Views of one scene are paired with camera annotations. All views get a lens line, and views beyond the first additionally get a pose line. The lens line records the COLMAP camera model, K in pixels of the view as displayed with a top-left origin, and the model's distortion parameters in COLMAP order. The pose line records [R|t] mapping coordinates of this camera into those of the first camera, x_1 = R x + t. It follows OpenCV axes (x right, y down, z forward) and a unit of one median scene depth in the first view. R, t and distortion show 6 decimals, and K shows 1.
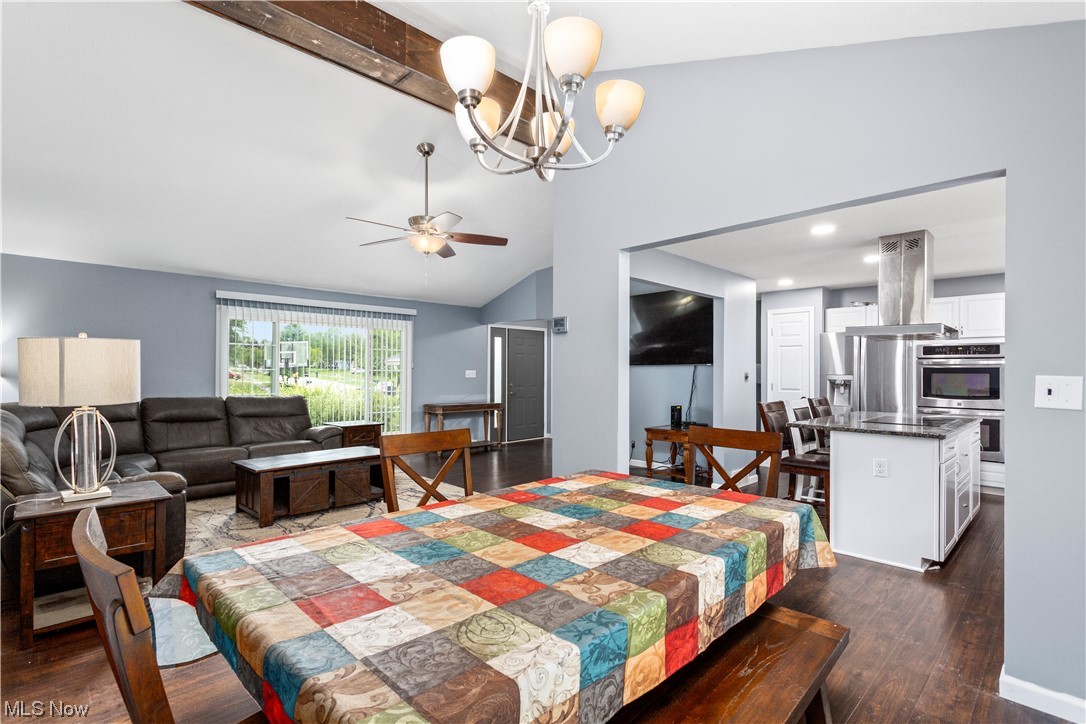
lens RADIAL K [[518.7, 0, 540.4], [0, 518.7, 373.4], [0, 0, 1]] dist [0.001721, 0.000206]
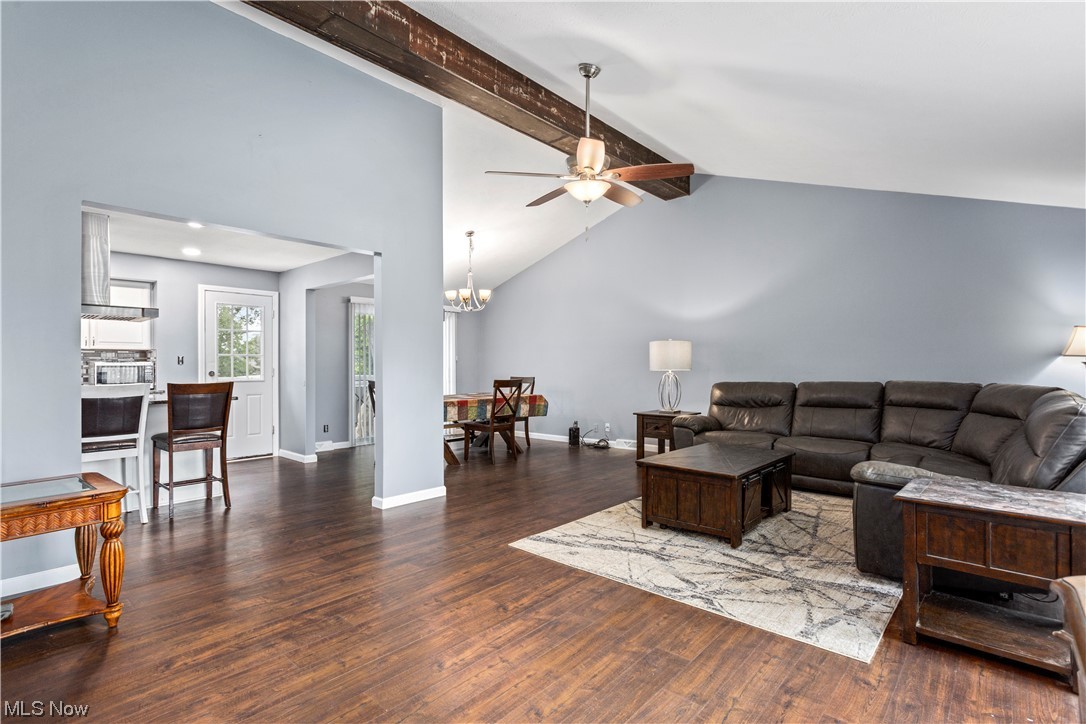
lens RADIAL K [[517.3, 0, 542.0], [0, 517.3, 369.6], [0, 0, 1]] dist [-0.002047, -0.000027]
pose [[-0.997582, -0.002071, -0.069472, -0.073478], [-0.002756, 0.999948, 0.009769, 0.014743], [0.069448, 0.009937, -0.997536, 1.387633]]
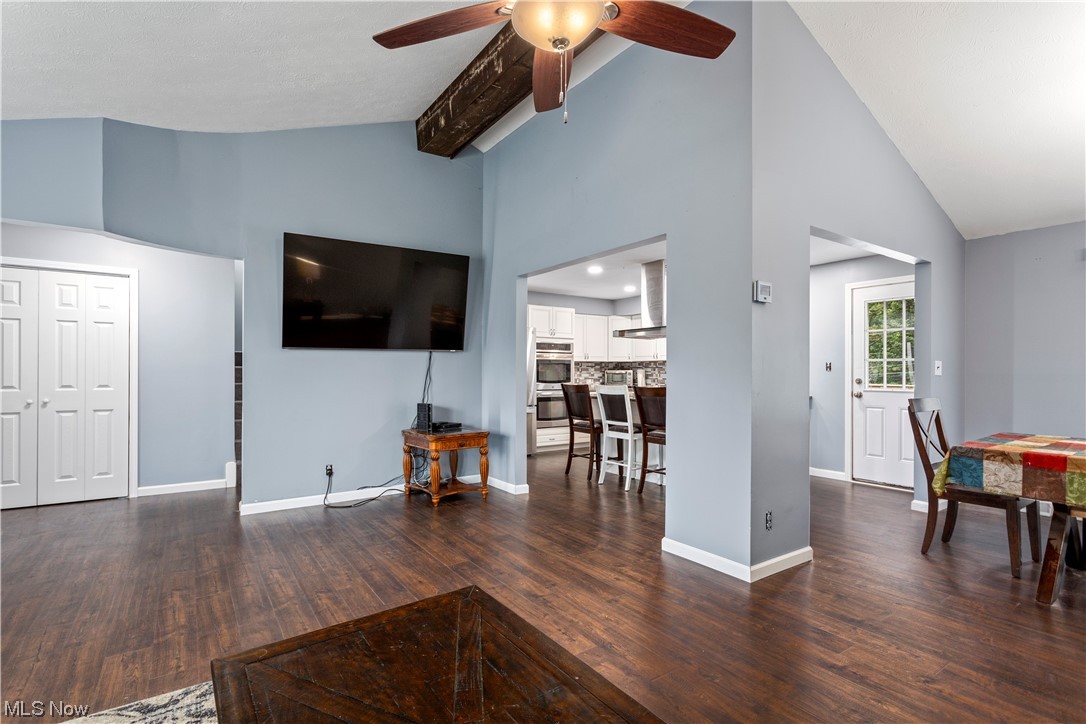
lens RADIAL K [[517.3, 0, 542.0], [0, 517.3, 369.6], [0, 0, 1]] dist [-0.002047, -0.000027]
pose [[0.166010, 0.001435, 0.986123, -0.474729], [0.000468, 0.999999, -0.001534, 0.014707], [-0.986124, 0.000716, 0.166010, 0.734560]]
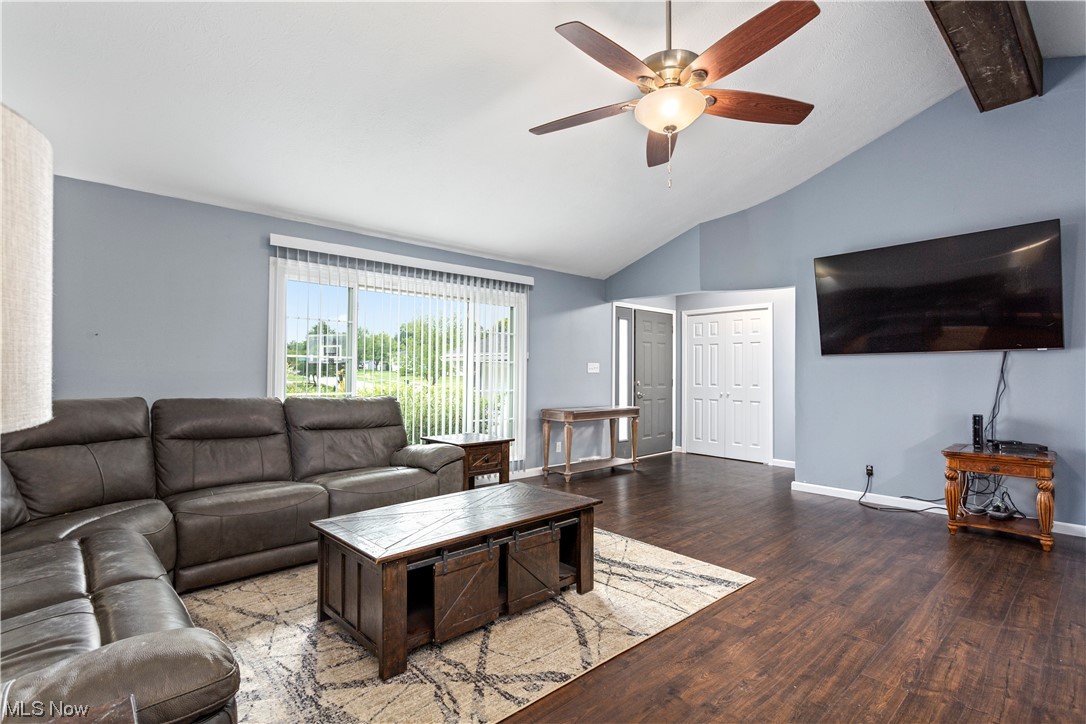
lens RADIAL K [[517.3, 0, 542.0], [0, 517.3, 369.6], [0, 0, 1]] dist [-0.002047, -0.000027]
pose [[0.999203, 0.003111, -0.039789, -0.254988], [-0.003474, 0.999953, -0.009056, 0.014879], [0.039759, 0.009187, 0.999167, 0.363511]]
